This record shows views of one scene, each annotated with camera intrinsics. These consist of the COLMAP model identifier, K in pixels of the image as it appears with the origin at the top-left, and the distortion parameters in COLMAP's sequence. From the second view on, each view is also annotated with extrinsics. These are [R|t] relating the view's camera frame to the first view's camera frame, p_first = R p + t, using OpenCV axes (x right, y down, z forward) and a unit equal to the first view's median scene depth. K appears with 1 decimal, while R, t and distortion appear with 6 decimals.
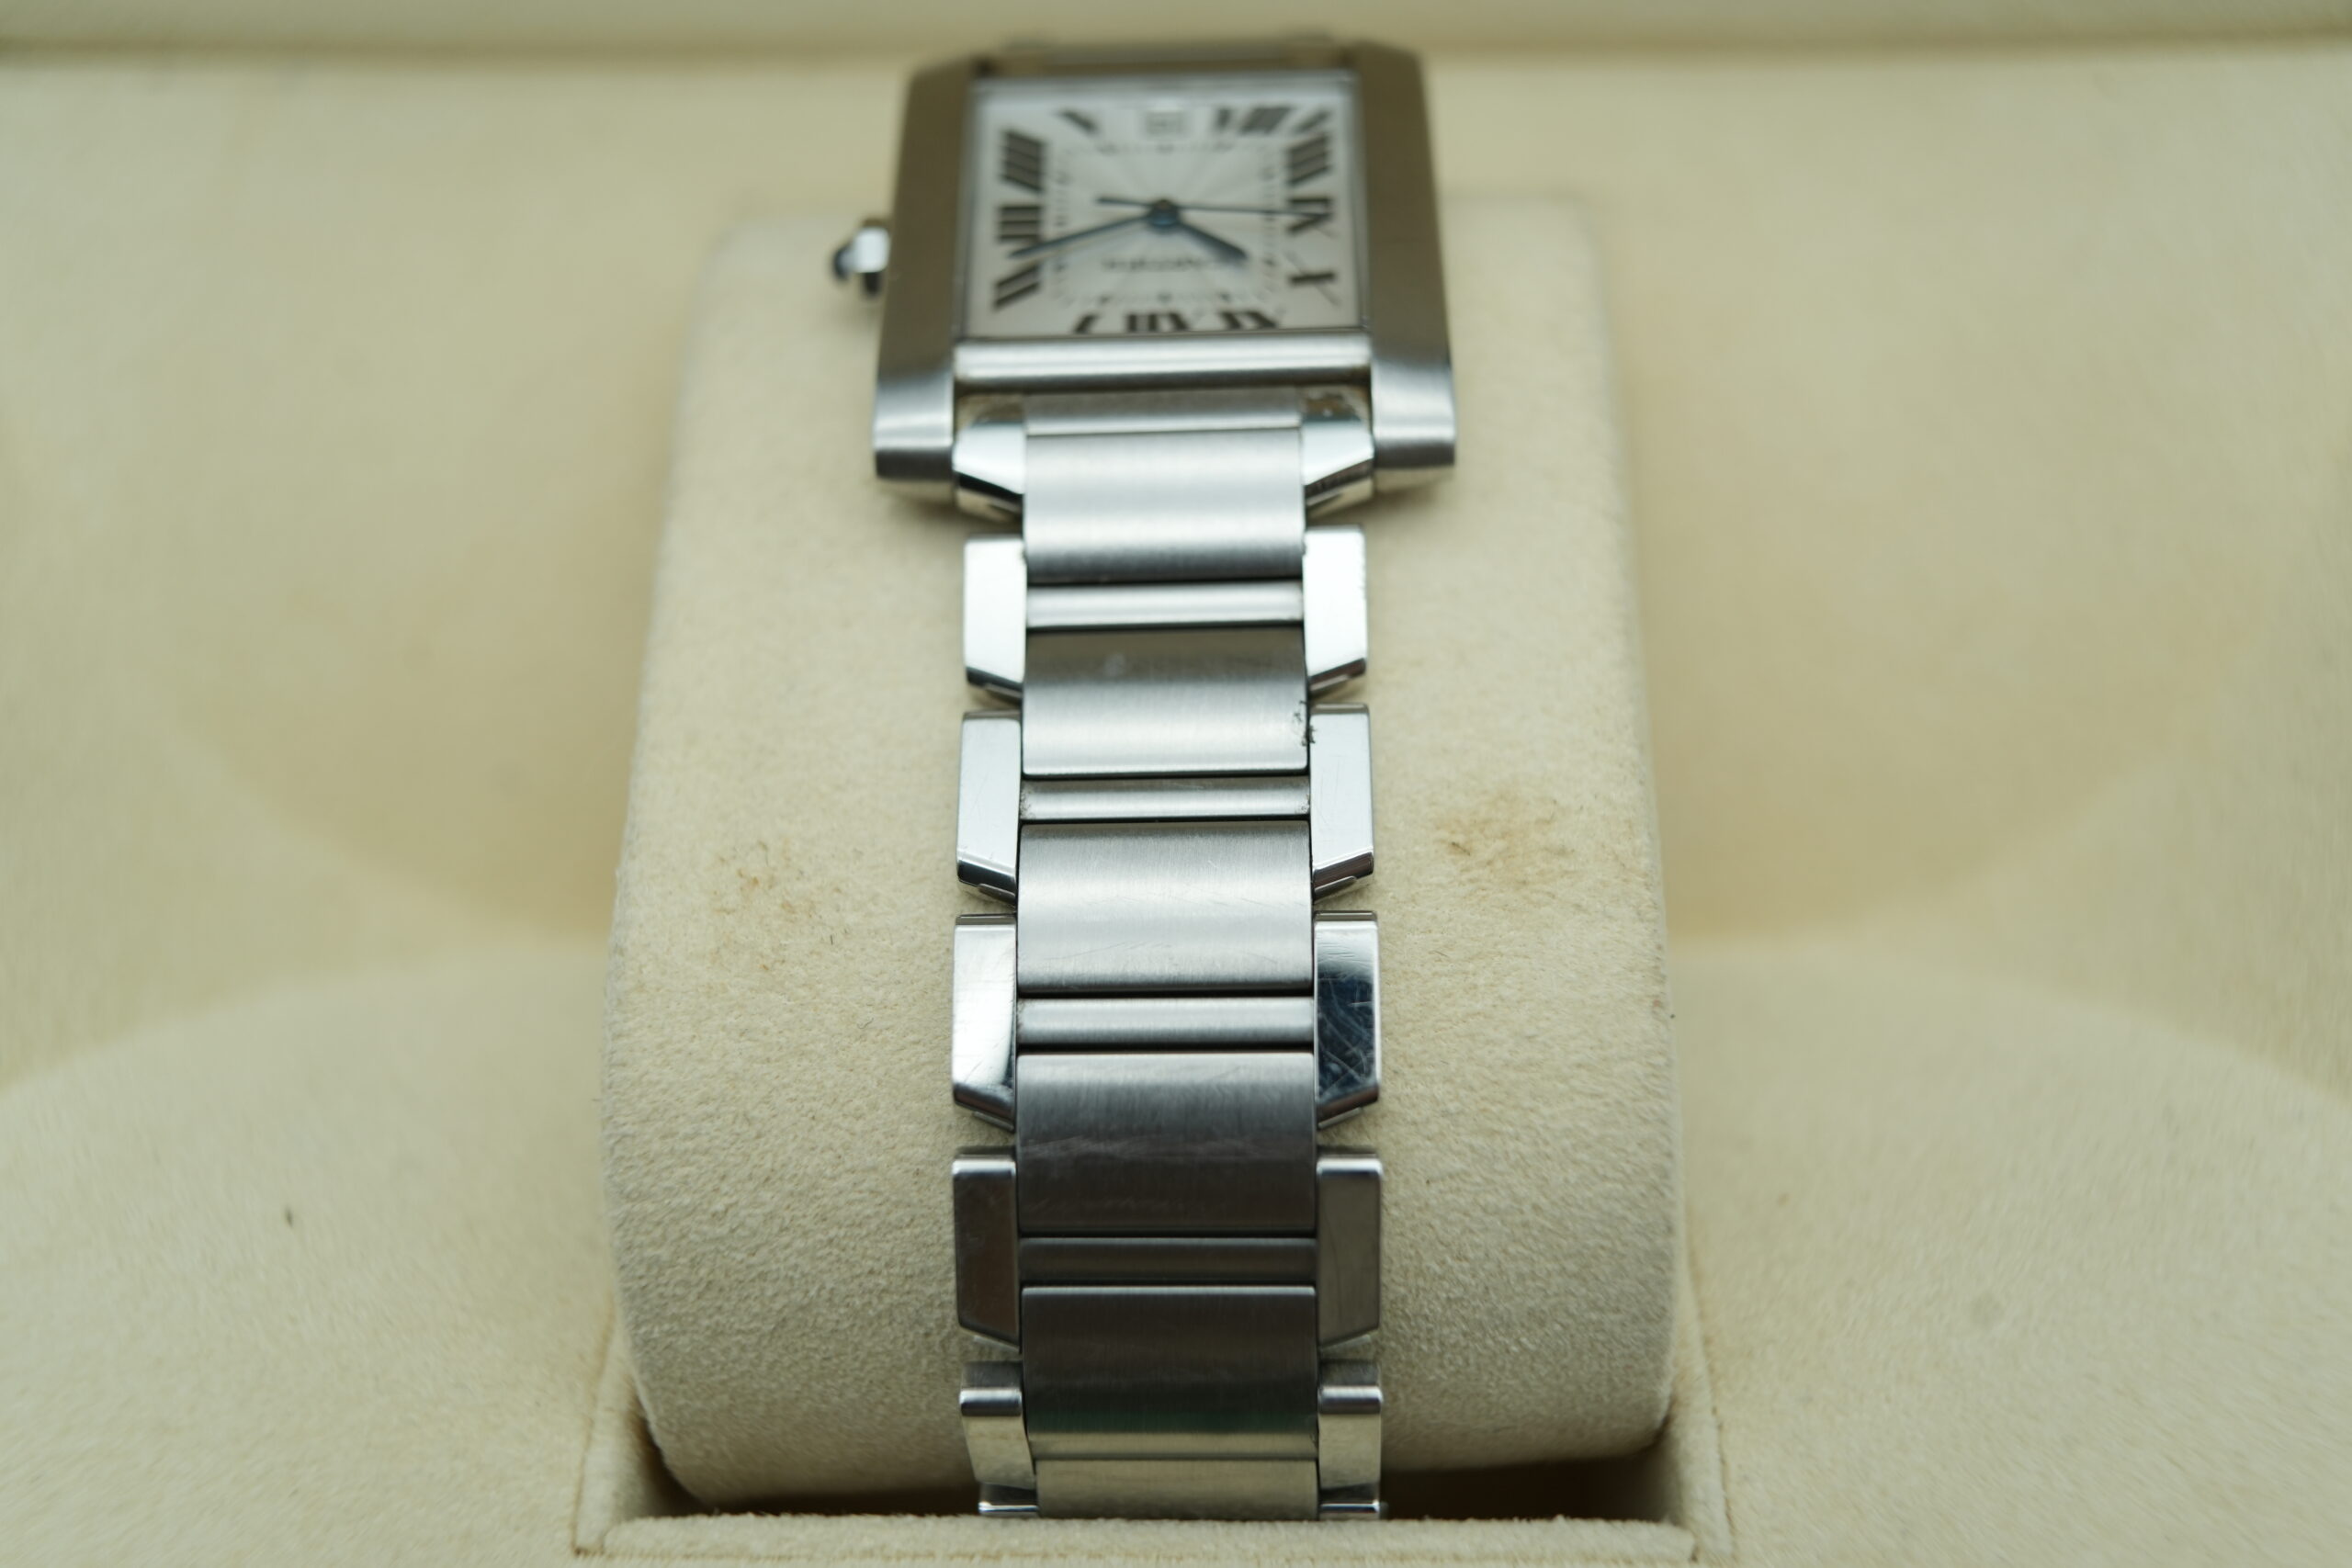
lens RADIAL K [[2331.7, 0, 1176.0], [0, 2331.7, 784.0], [0, 0, 1]] dist [-0.057477, -0.002921]
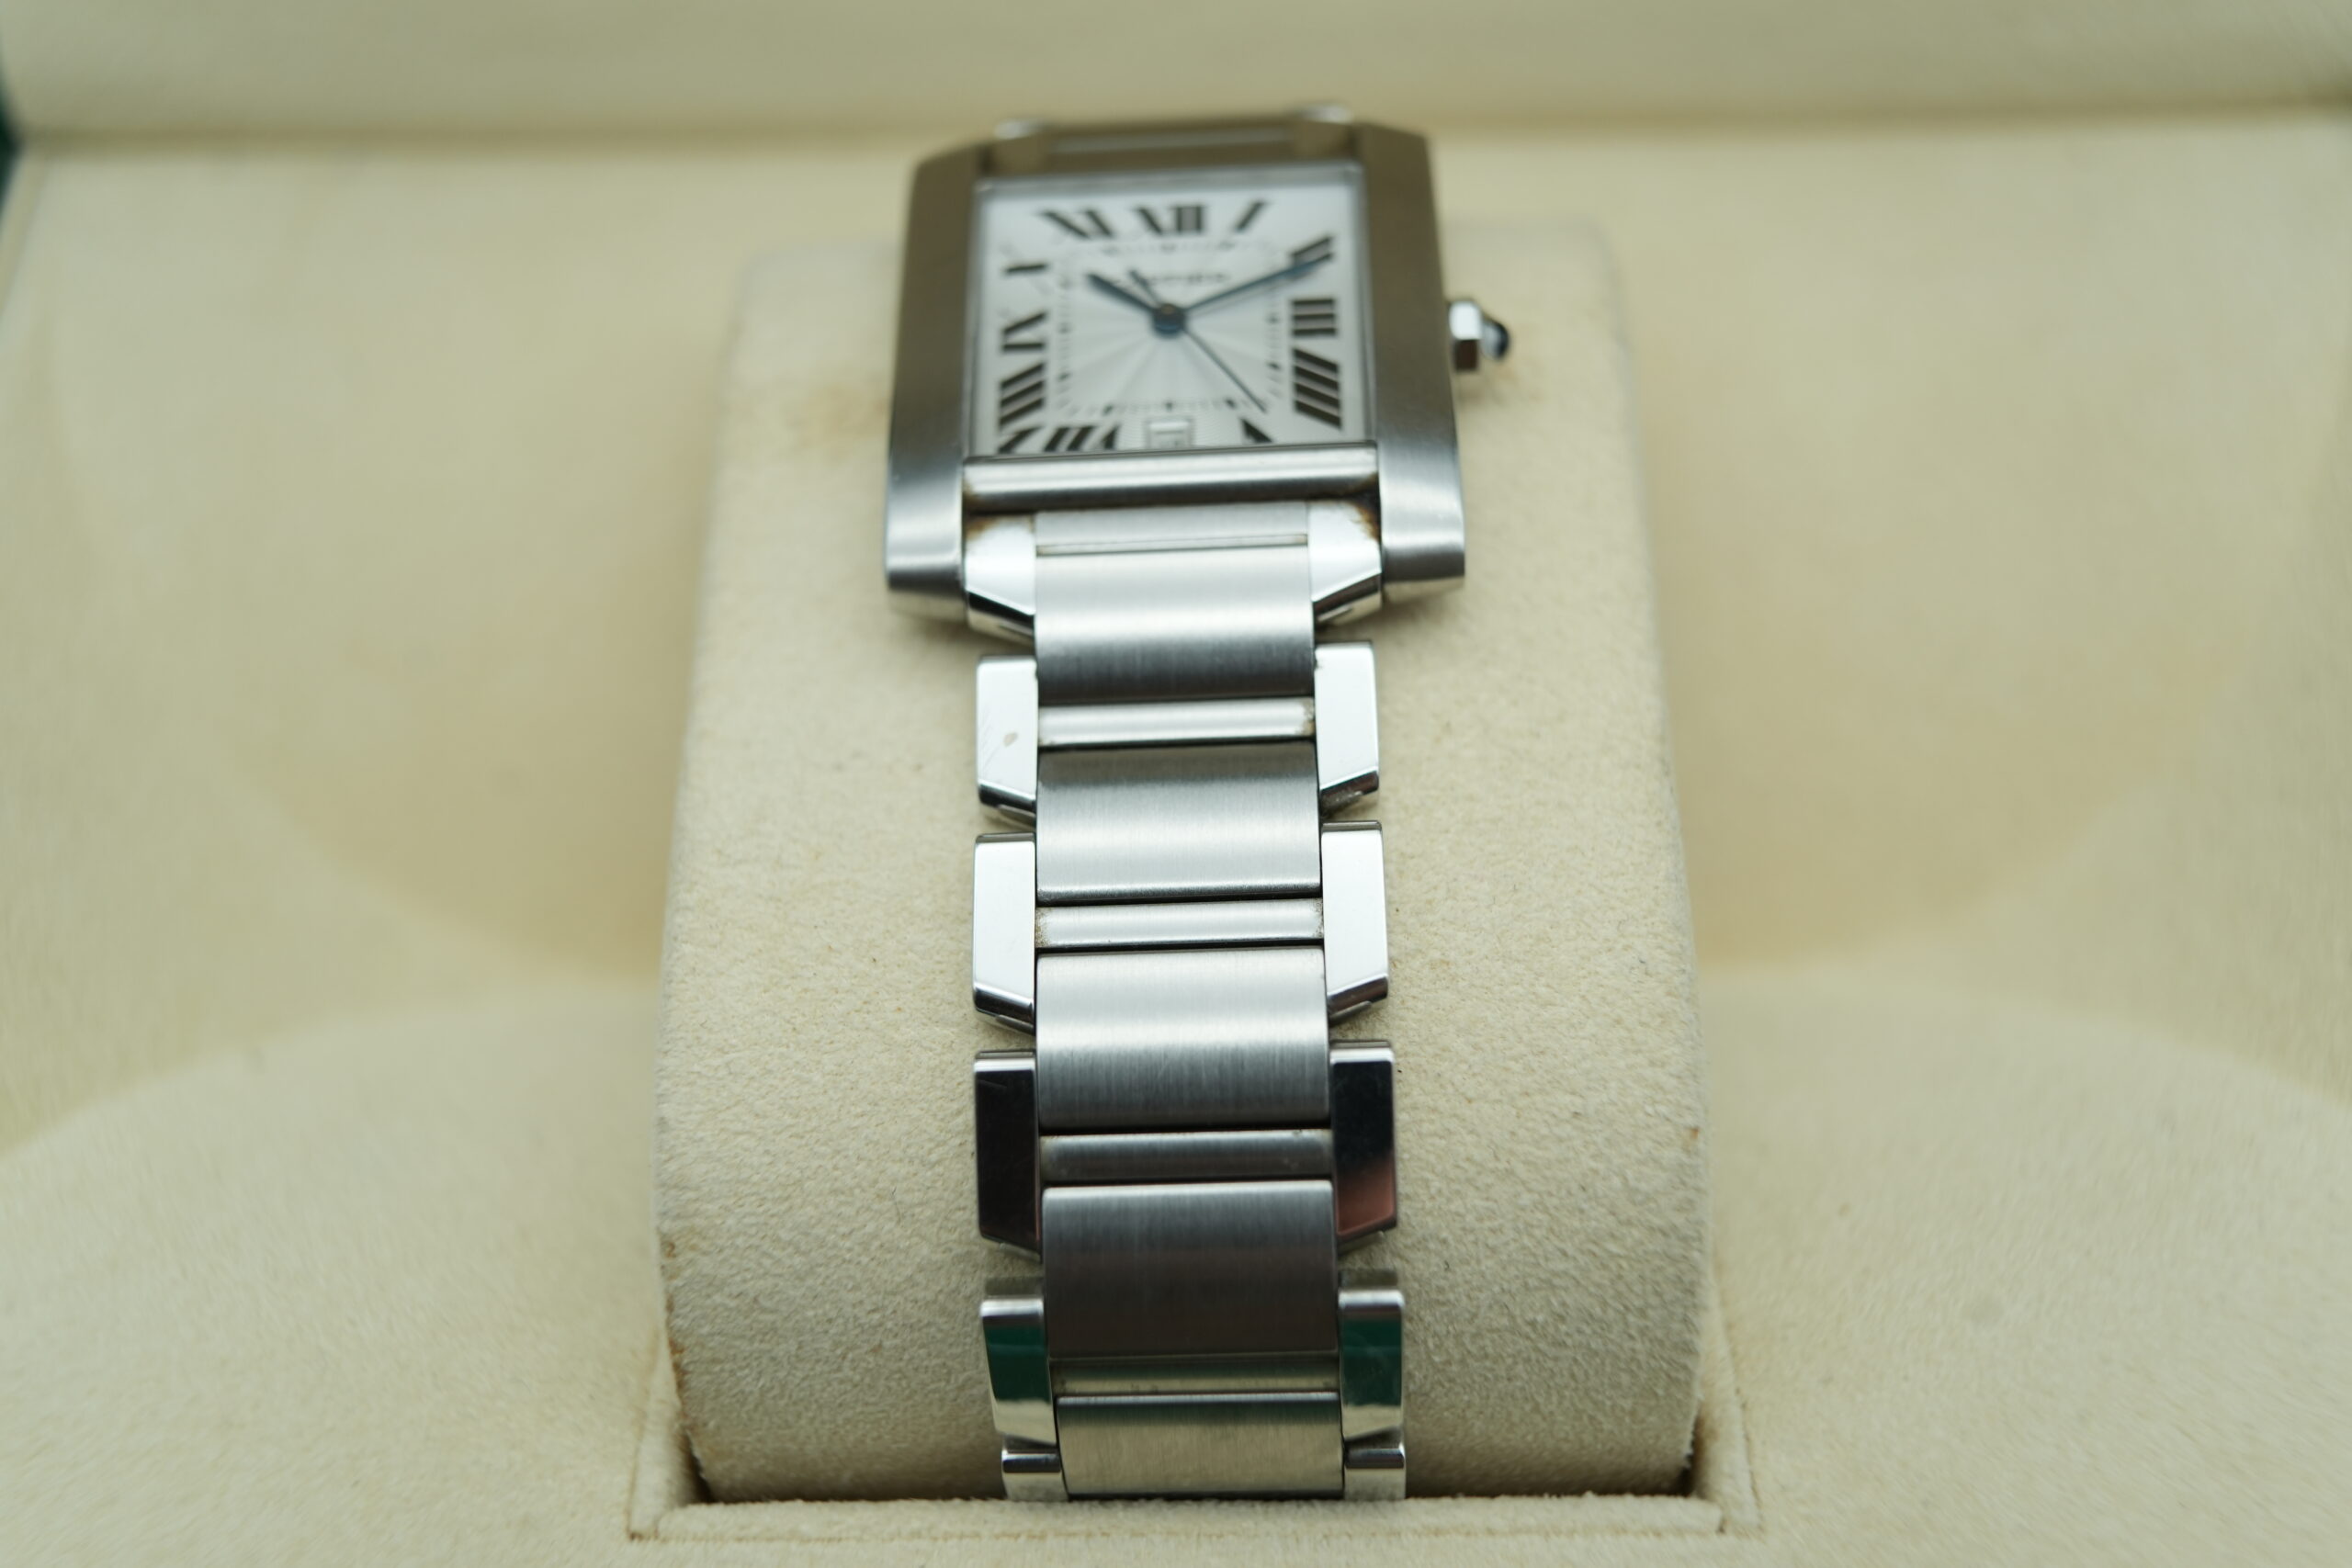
lens RADIAL K [[2415.2, 0, 1176.0], [0, 2415.2, 784.0], [0, 0, 1]] dist [-0.077189, -0.002637]
pose [[0.999930, -0.011860, 0.000048, -0.012717], [0.011826, 0.996720, -0.080061, 0.079323], [0.000901, 0.080056, 0.996790, -0.075121]]
